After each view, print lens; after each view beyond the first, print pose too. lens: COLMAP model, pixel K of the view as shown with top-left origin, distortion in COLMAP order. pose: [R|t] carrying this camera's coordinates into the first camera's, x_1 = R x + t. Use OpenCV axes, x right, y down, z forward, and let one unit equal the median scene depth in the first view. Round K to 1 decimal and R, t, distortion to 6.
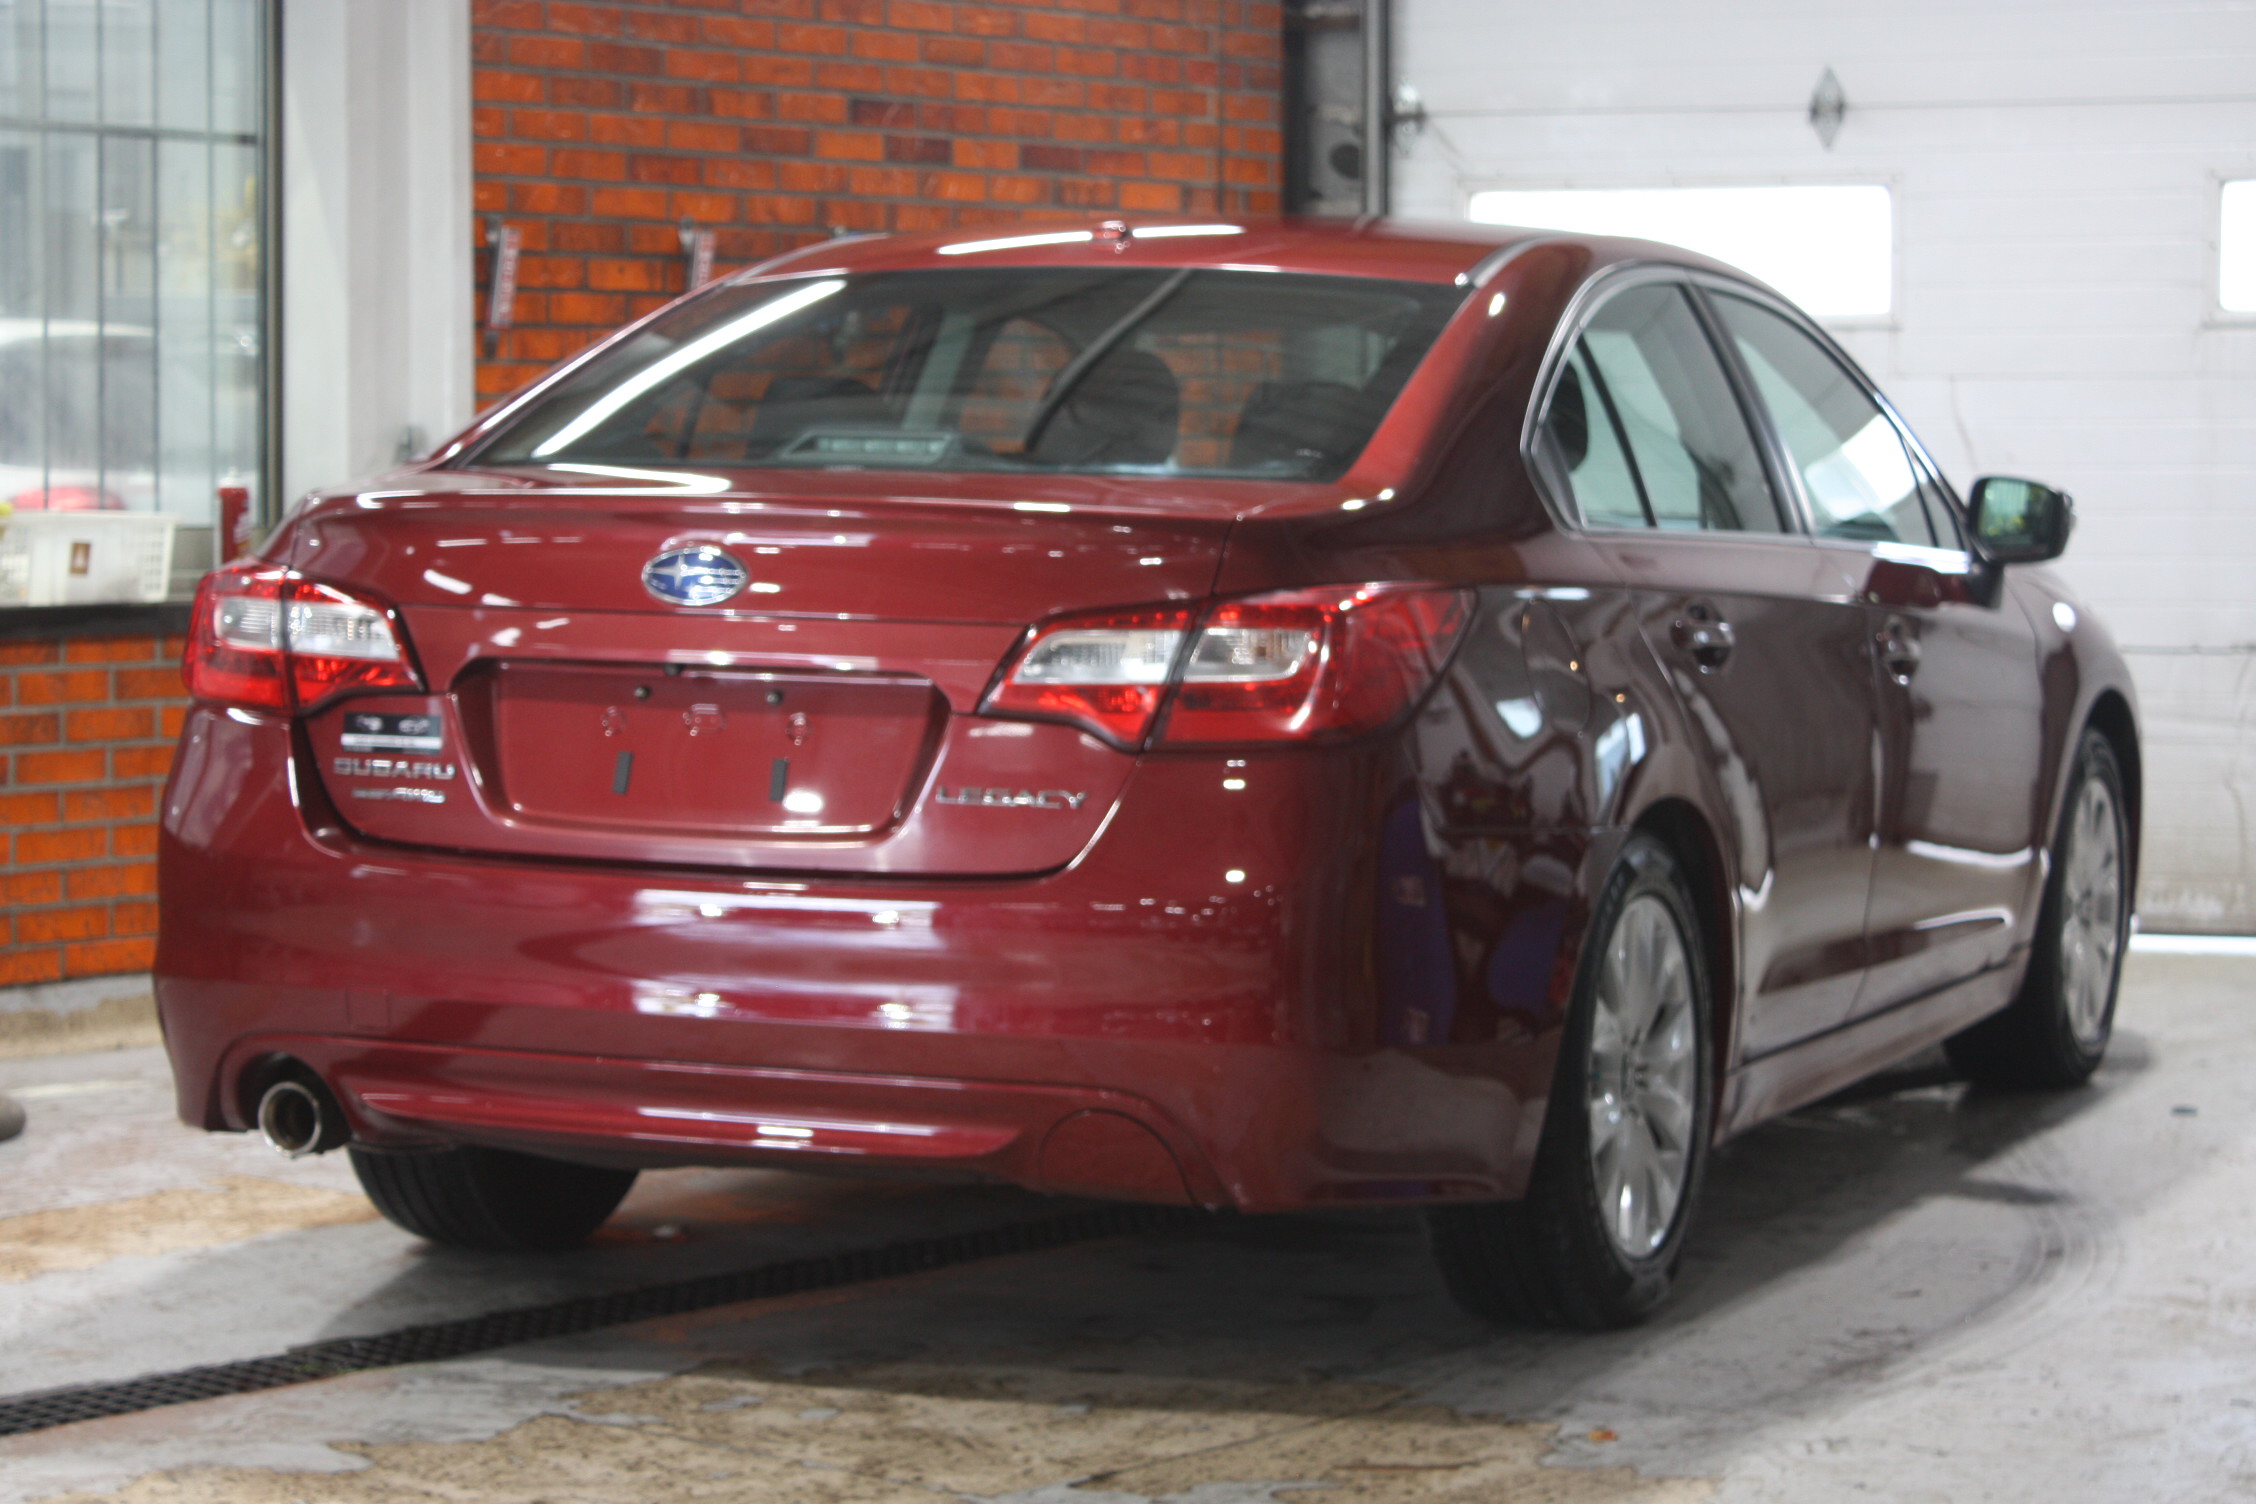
lens RADIAL K [[5198.7, 0, 1128.0], [0, 5198.7, 752.0], [0, 0, 1]] dist [0.080395, 0.287850]
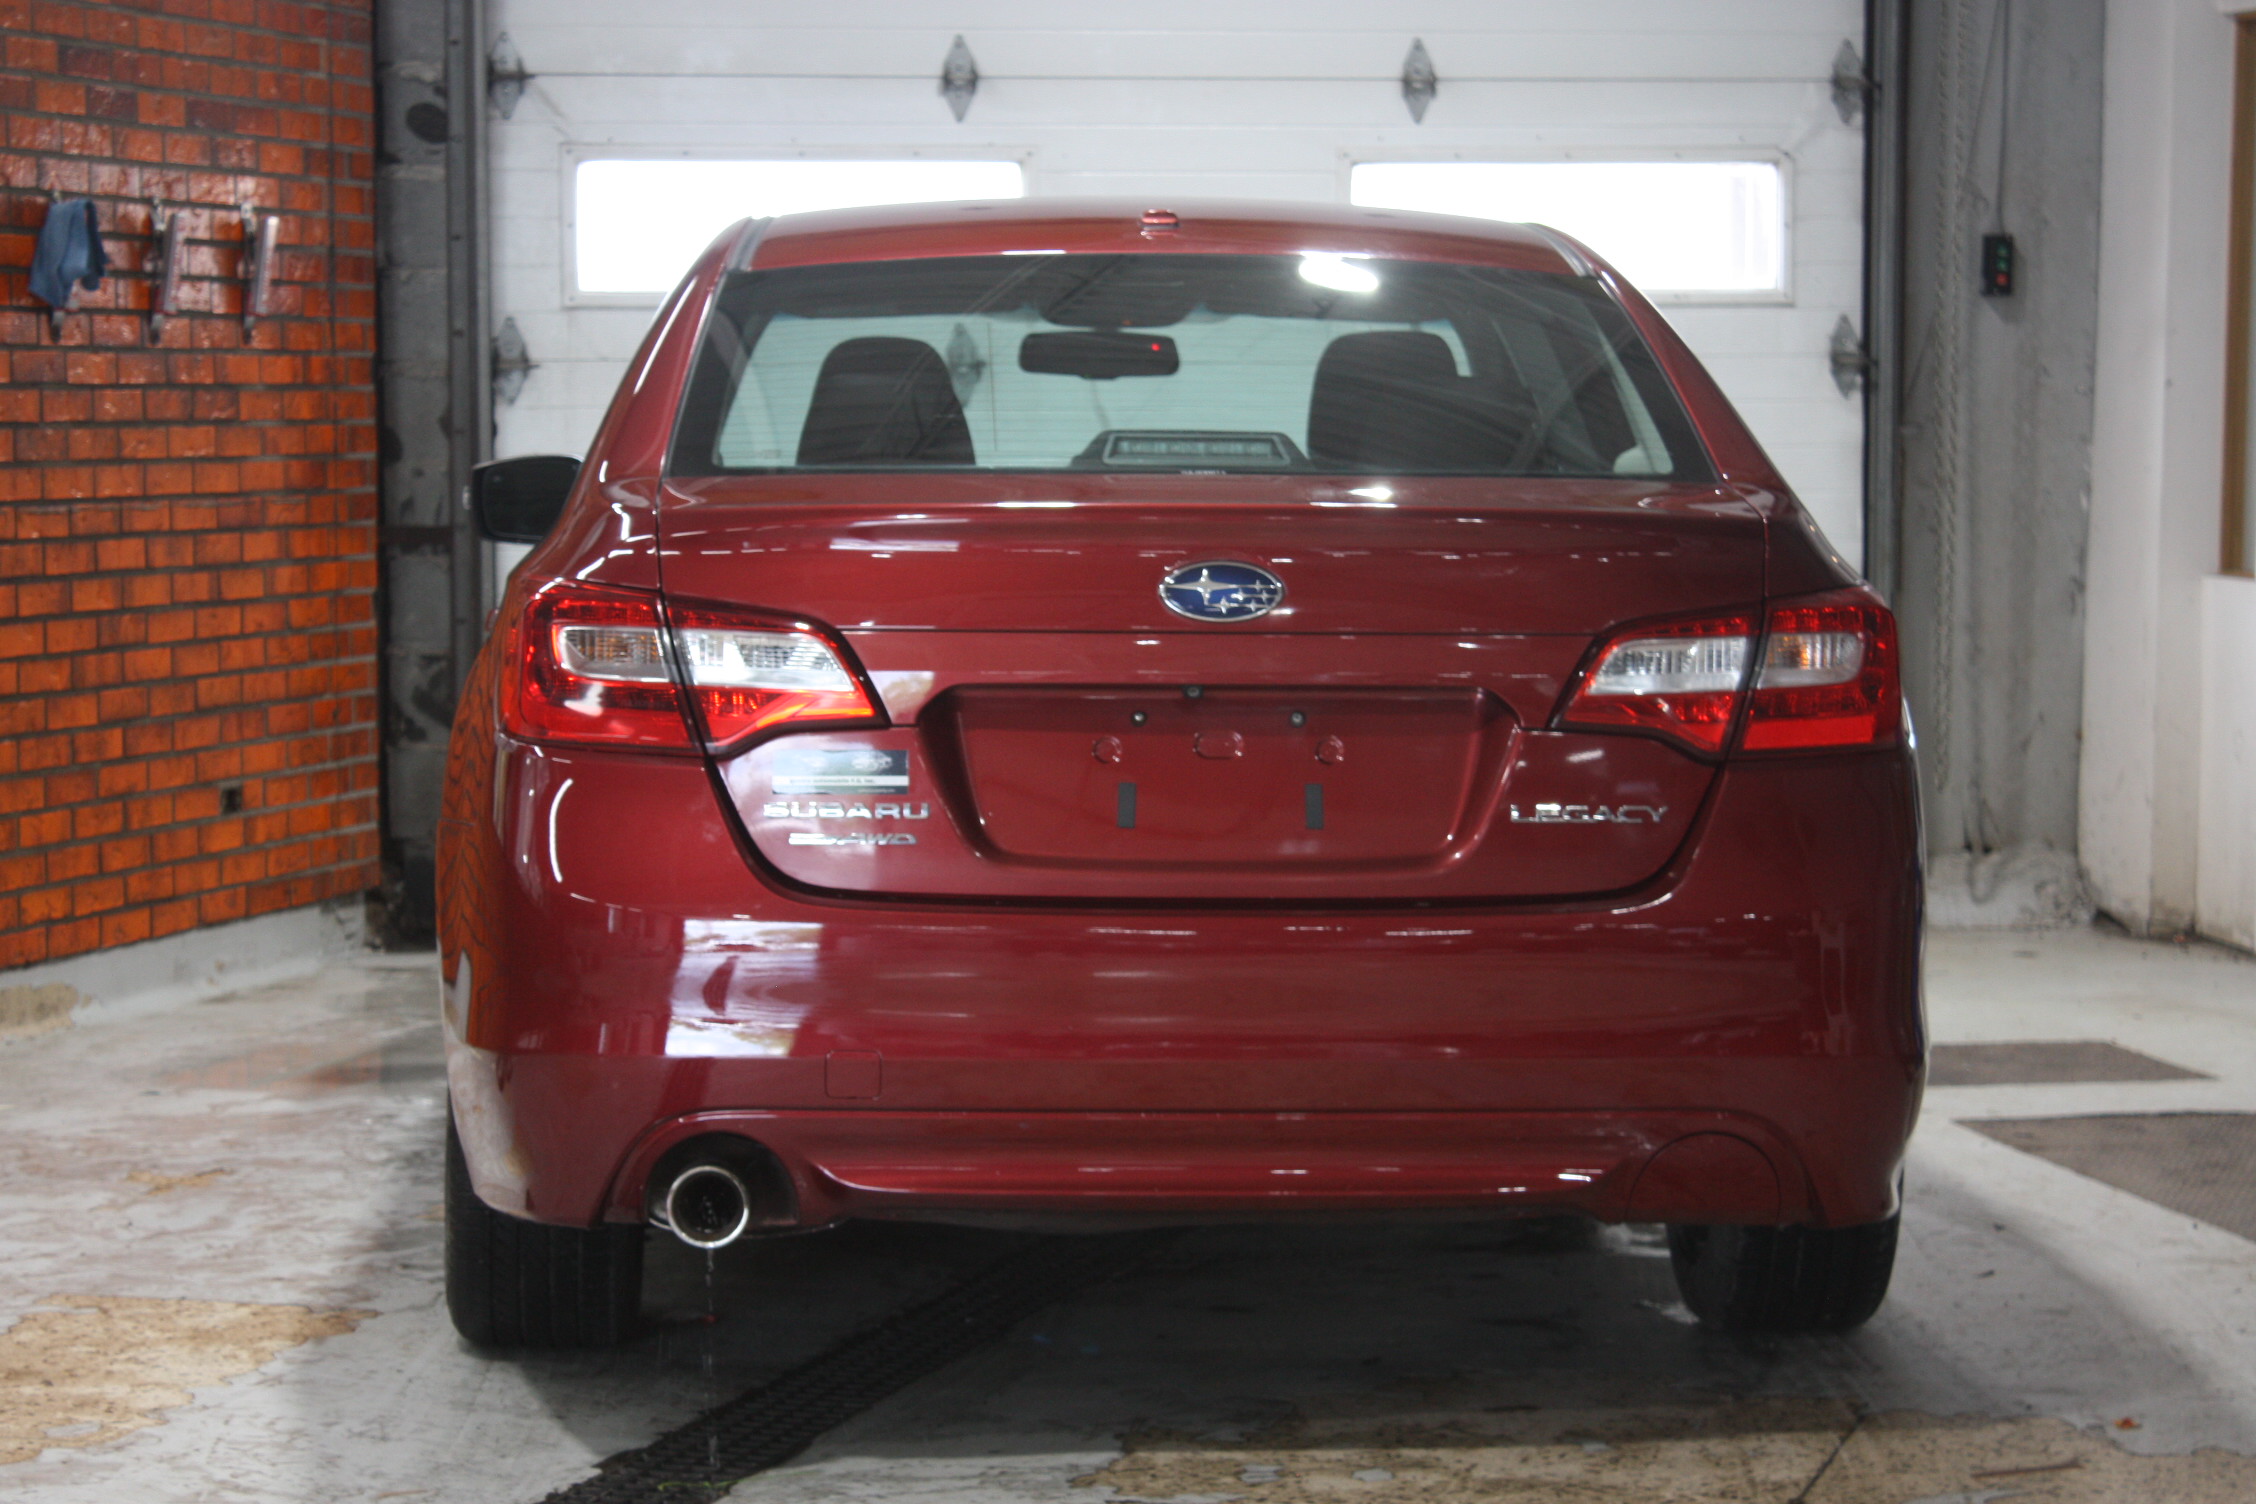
lens RADIAL K [[5718.0, 0, 1128.0], [0, 5718.0, 752.0], [0, 0, 1]] dist [0.040304, -0.190183]
pose [[0.882594, -0.033943, 0.468908, -0.539824], [0.033729, 0.999392, 0.008856, -0.013712], [-0.468924, 0.007999, 0.883202, 0.098309]]
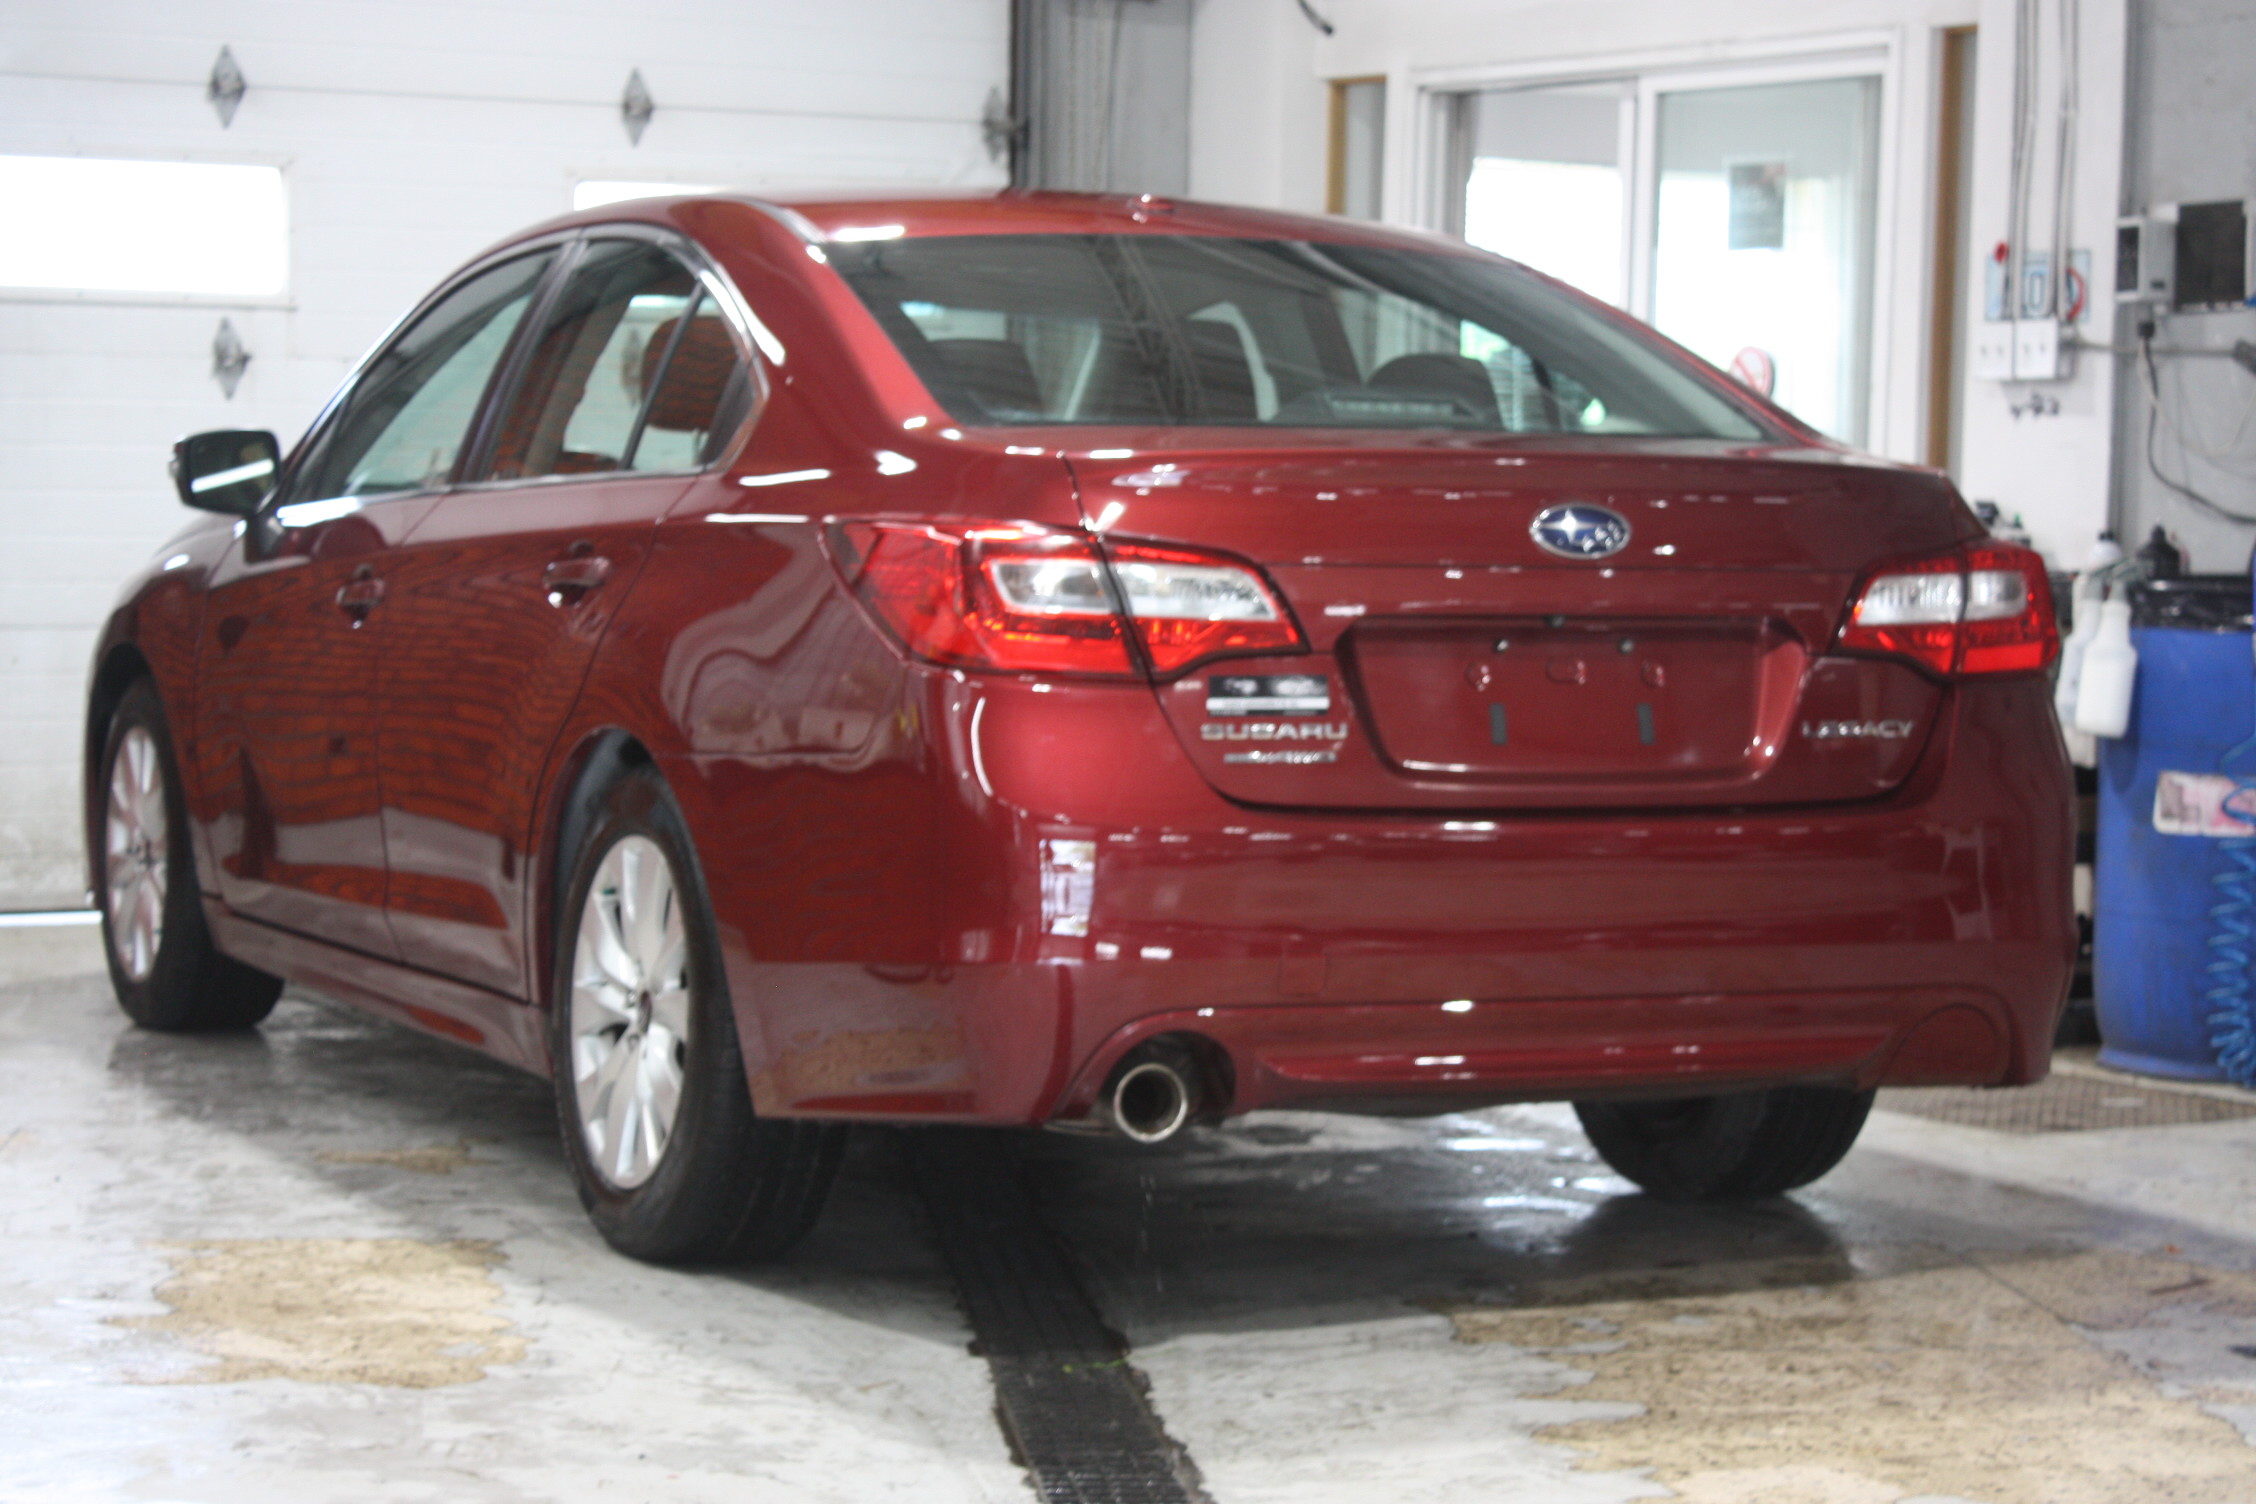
lens RADIAL K [[5140.3, 0, 1128.0], [0, 5140.3, 752.0], [0, 0, 1]] dist [0.046879, -0.395385]
pose [[0.608569, -0.038687, 0.792557, -0.887563], [0.039551, 0.999048, 0.018398, -0.011357], [-0.792514, 0.020150, 0.609520, 0.423576]]
